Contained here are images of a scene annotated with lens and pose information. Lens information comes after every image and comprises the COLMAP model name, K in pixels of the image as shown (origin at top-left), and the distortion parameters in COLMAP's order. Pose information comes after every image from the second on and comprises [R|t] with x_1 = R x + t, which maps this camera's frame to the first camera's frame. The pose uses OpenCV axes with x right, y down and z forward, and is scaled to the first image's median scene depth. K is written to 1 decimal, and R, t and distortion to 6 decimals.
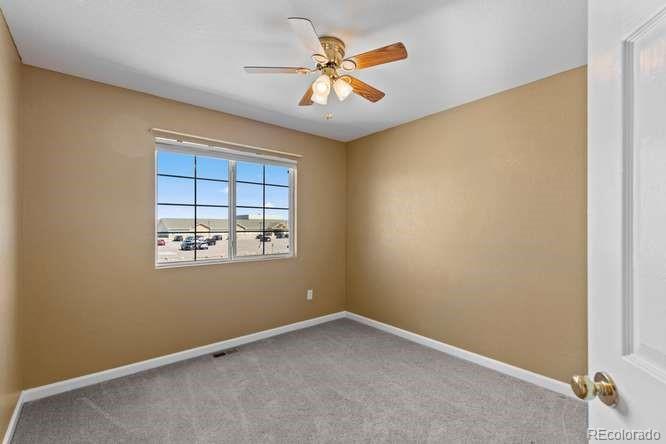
lens RADIAL K [[296.5, 0, 337.0], [0, 296.5, 221.4], [0, 0, 1]] dist [0.002585, -0.000796]
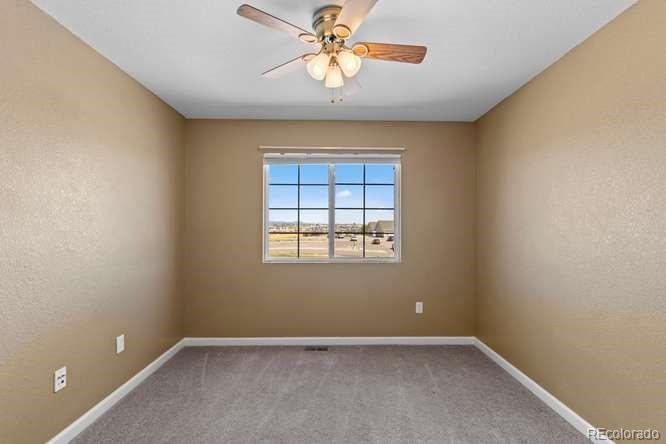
lens RADIAL K [[296.5, 0, 336.6], [0, 296.5, 218.6], [0, 0, 1]] dist [0.002585, -0.000796]
pose [[0.775606, -0.017096, -0.630986, 0.314396], [0.007803, 0.999816, -0.017497, 0.003282], [0.631169, 0.008647, 0.775597, 0.210019]]
